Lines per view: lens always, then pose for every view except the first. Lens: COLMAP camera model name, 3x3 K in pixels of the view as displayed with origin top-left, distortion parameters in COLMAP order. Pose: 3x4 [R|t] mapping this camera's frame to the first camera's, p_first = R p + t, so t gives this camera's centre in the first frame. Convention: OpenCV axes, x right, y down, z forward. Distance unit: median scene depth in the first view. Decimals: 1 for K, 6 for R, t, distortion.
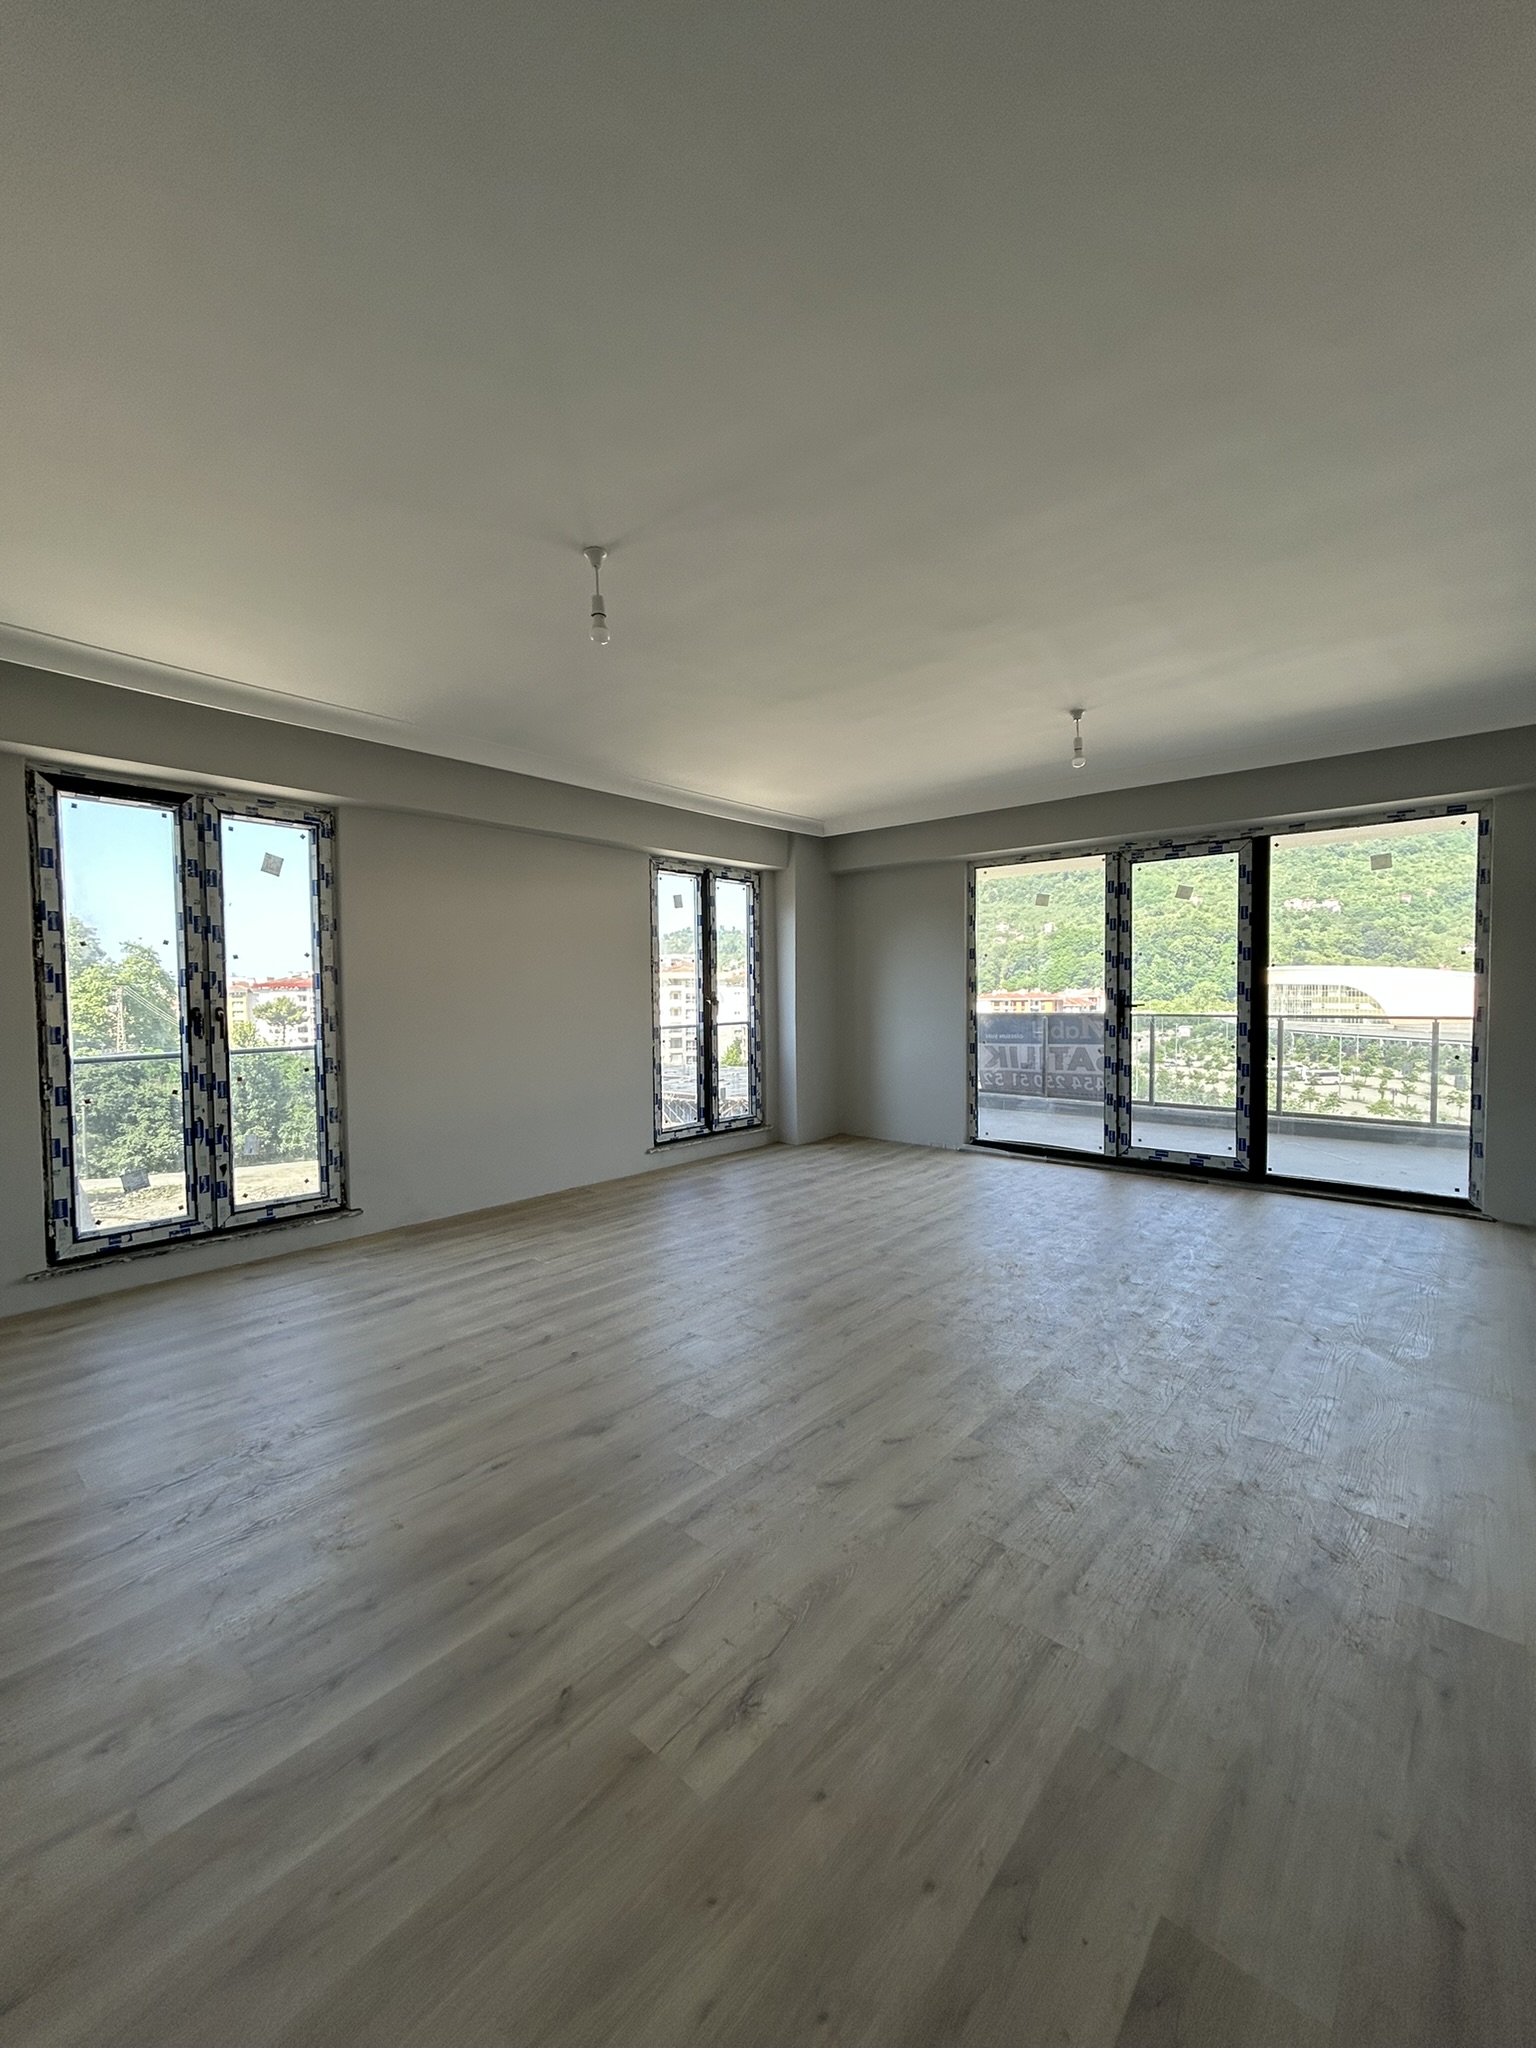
lens RADIAL K [[824.6, 0, 771.0], [0, 824.6, 1023.5], [0, 0, 1]] dist [0.002070, 0.000245]
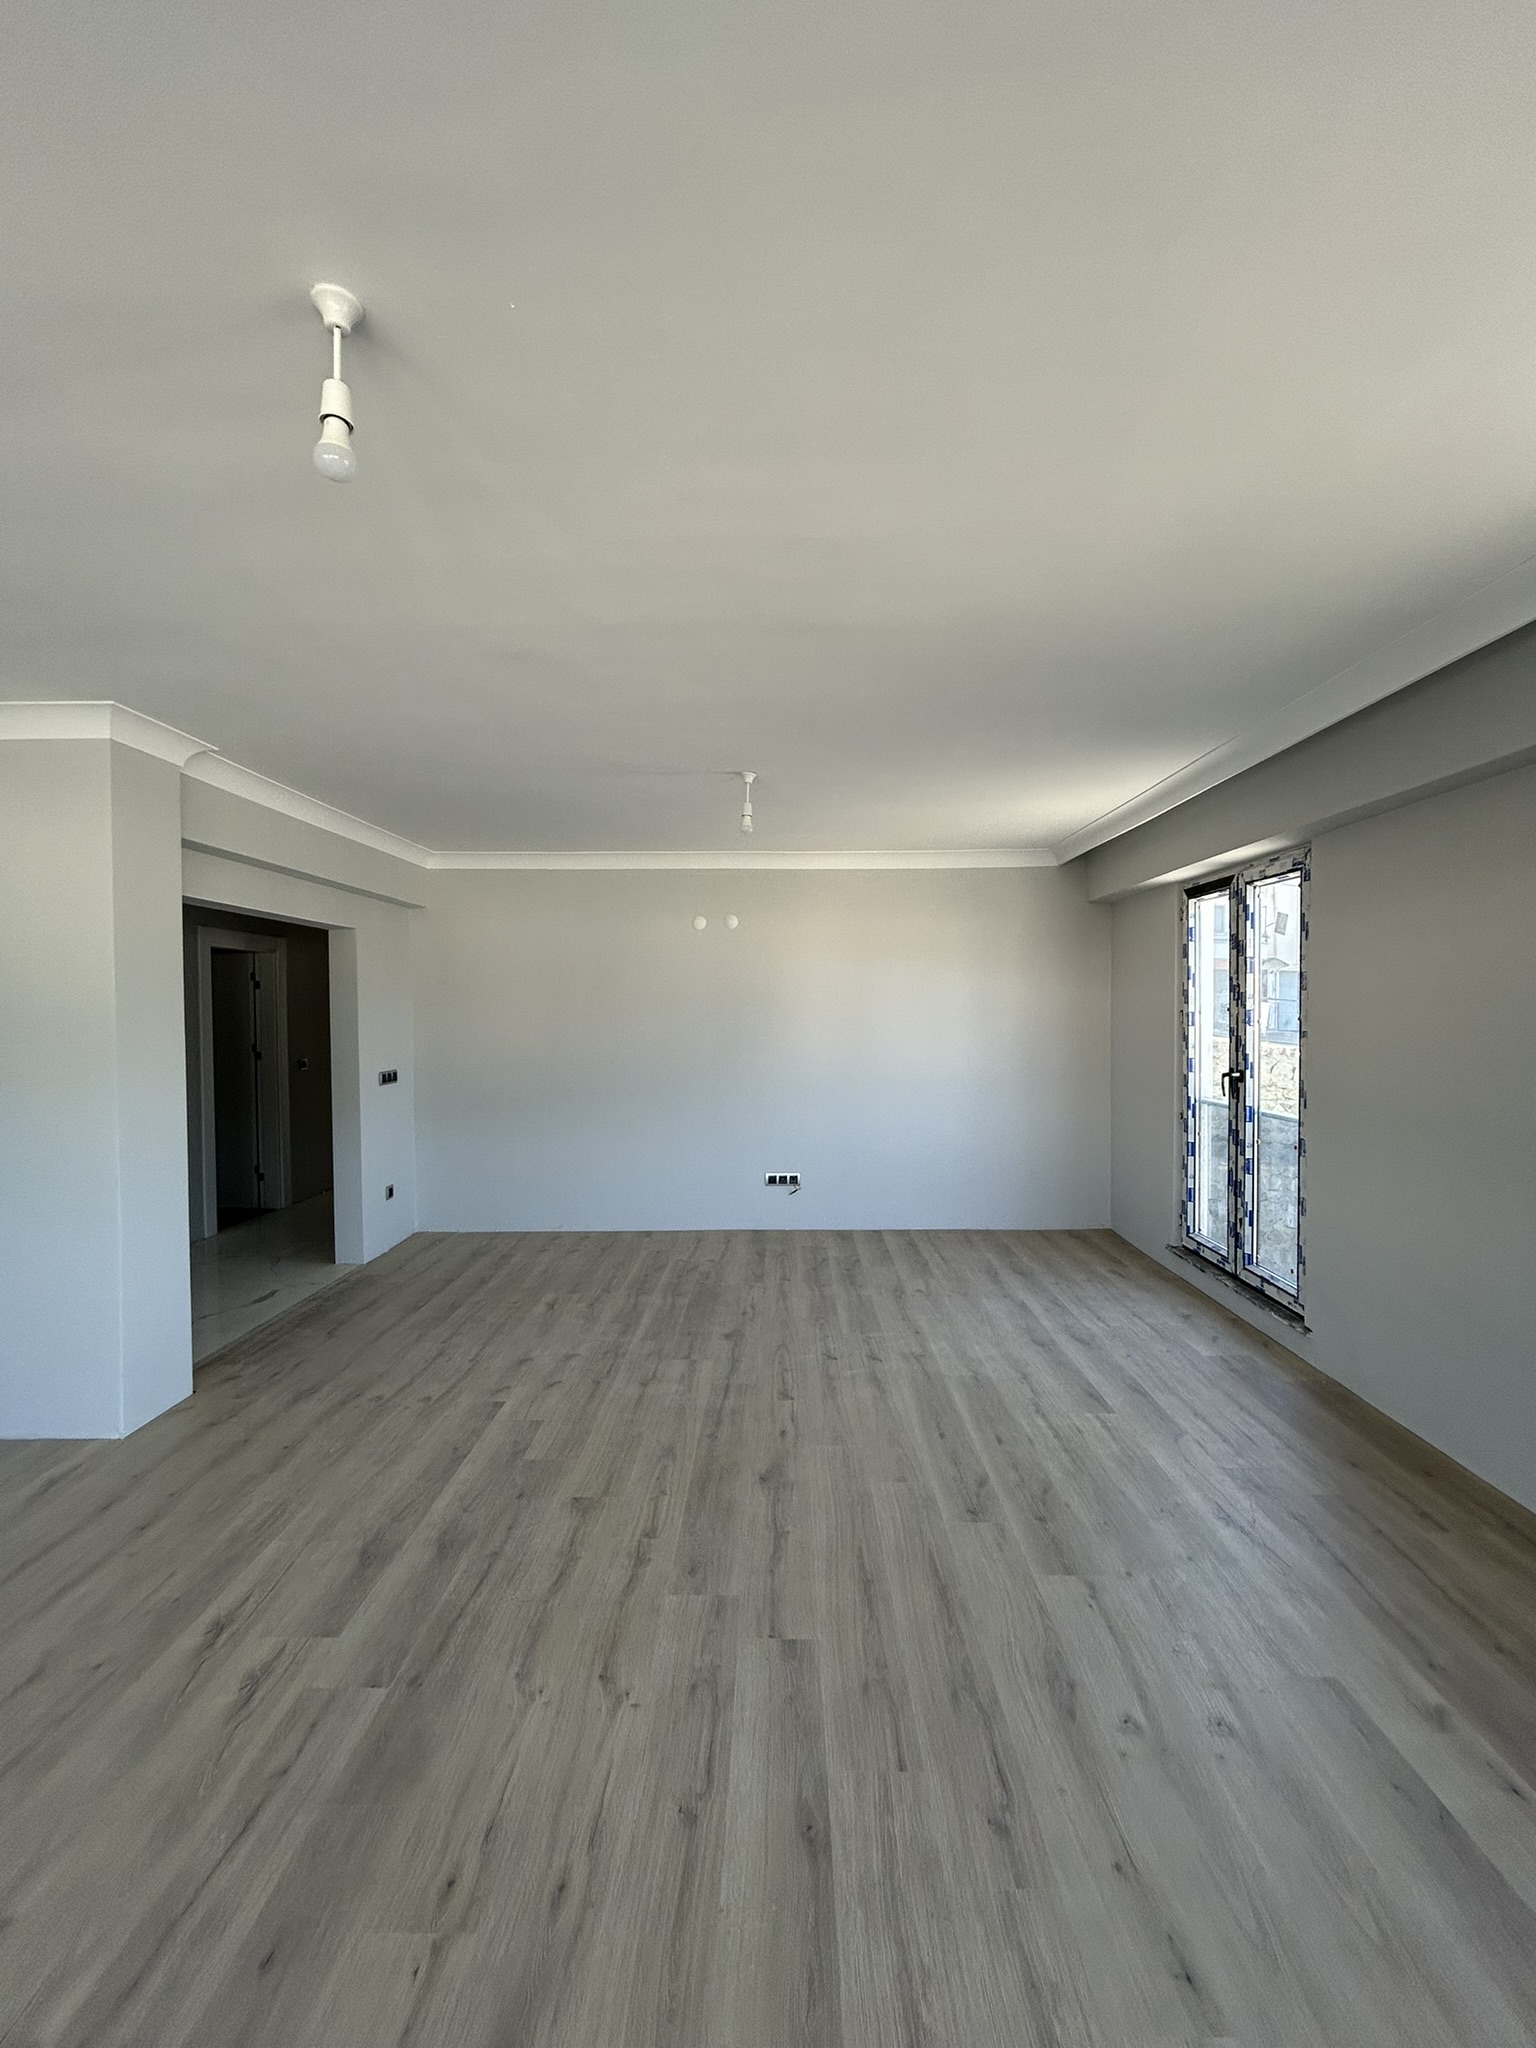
lens RADIAL K [[823.3, 0, 769.8], [0, 823.3, 1025.7], [0, 0, 1]] dist [-0.001689, 0.000801]
pose [[-0.763064, 0.027729, -0.645728, 0.348510], [-0.011216, 0.998361, 0.056127, -0.094391], [0.646226, 0.050071, -0.761502, 1.039850]]
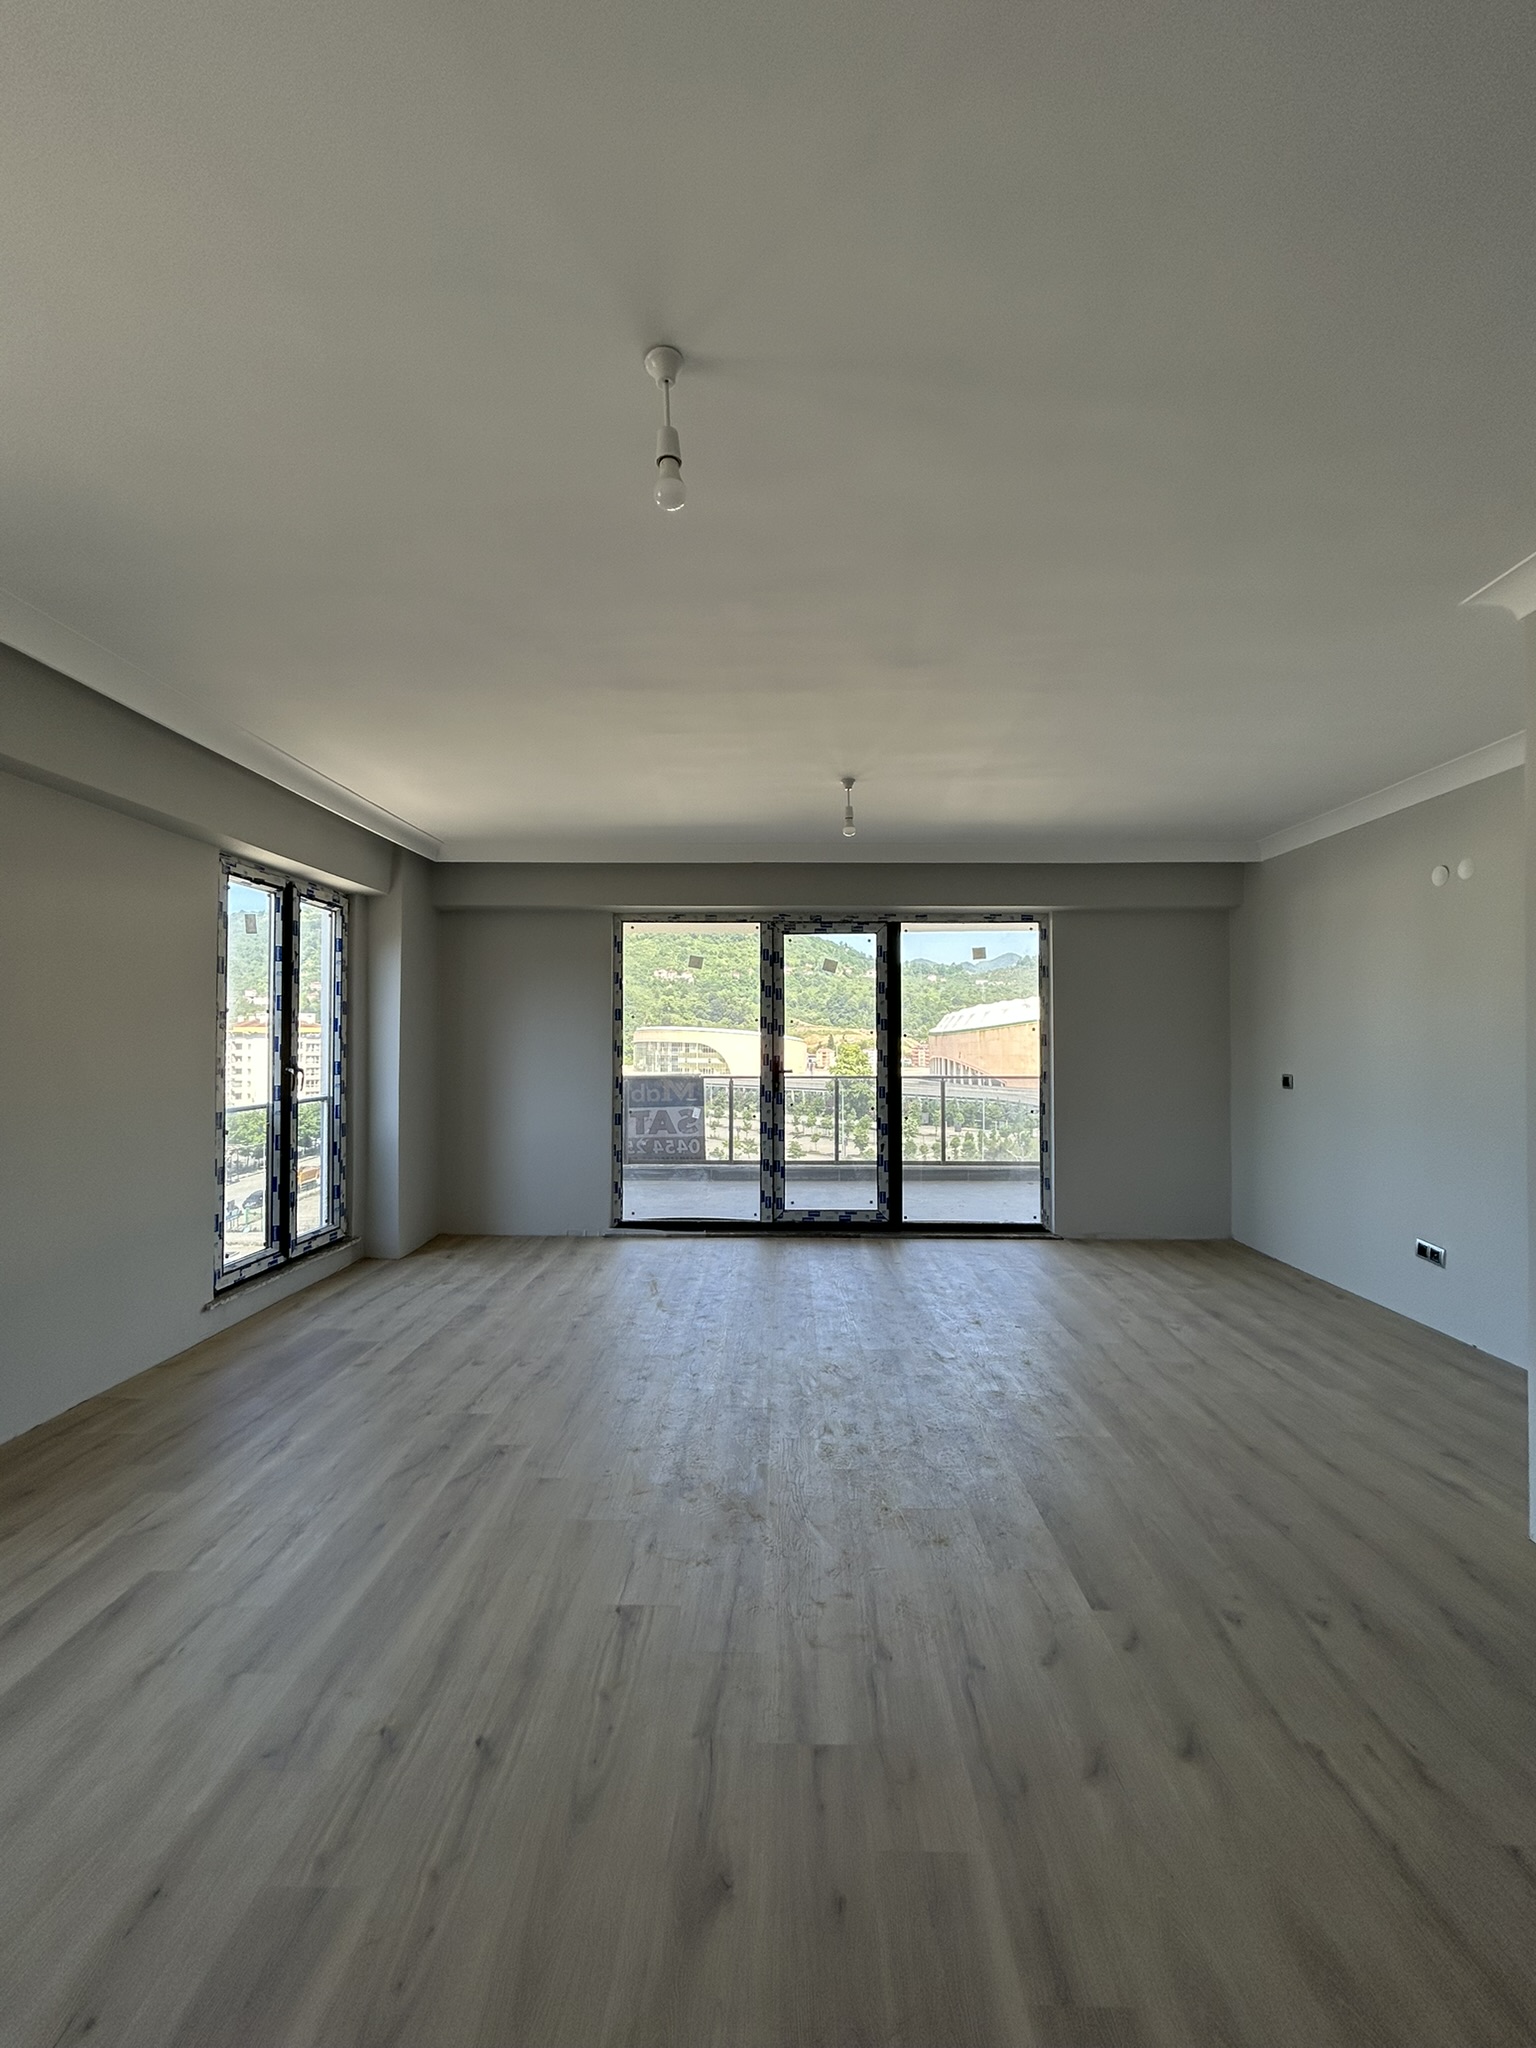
lens RADIAL K [[823.3, 0, 769.8], [0, 823.3, 1025.7], [0, 0, 1]] dist [-0.001689, 0.000801]
pose [[0.765230, 0.024573, 0.643288, -0.253739], [0.016341, 0.998208, -0.057570, -0.021215], [-0.643550, 0.054566, 0.763457, 0.245456]]
